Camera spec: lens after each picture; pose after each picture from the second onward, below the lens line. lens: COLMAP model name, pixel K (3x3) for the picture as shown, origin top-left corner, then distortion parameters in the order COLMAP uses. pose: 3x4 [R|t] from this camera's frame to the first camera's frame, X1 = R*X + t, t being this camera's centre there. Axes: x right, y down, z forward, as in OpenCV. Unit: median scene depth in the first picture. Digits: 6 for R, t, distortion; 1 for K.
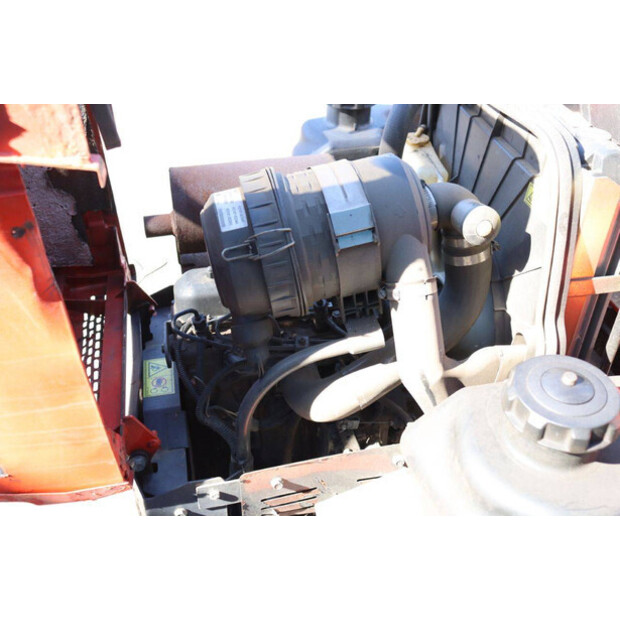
lens RADIAL K [[751.9, 0, 310.2], [0, 751.9, 310.2], [0, 0, 1]] dist [-0.103307, 0.000000]
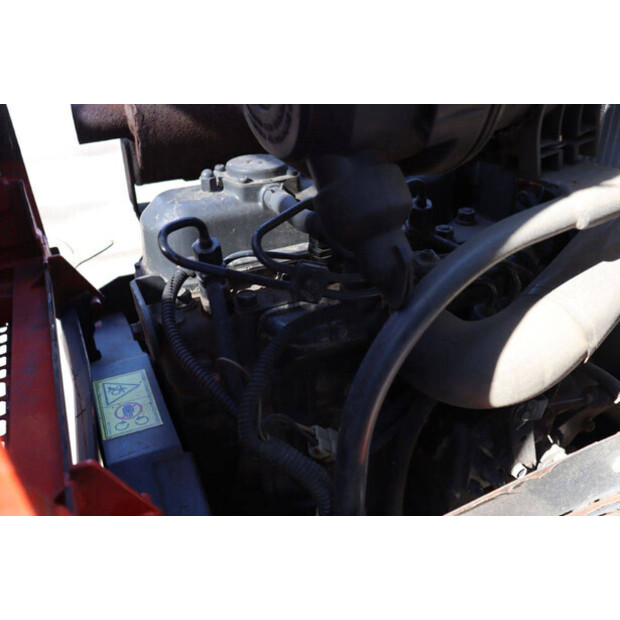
lens RADIAL K [[600.9, 0, 309.0], [0, 600.9, 309.7], [0, 0, 1]] dist [-0.069492, 0.000000]
pose [[0.974237, -0.128687, 0.185206, -0.149740], [0.155818, 0.977777, -0.140257, 0.108450], [-0.163041, 0.165502, 0.972639, 0.566639]]
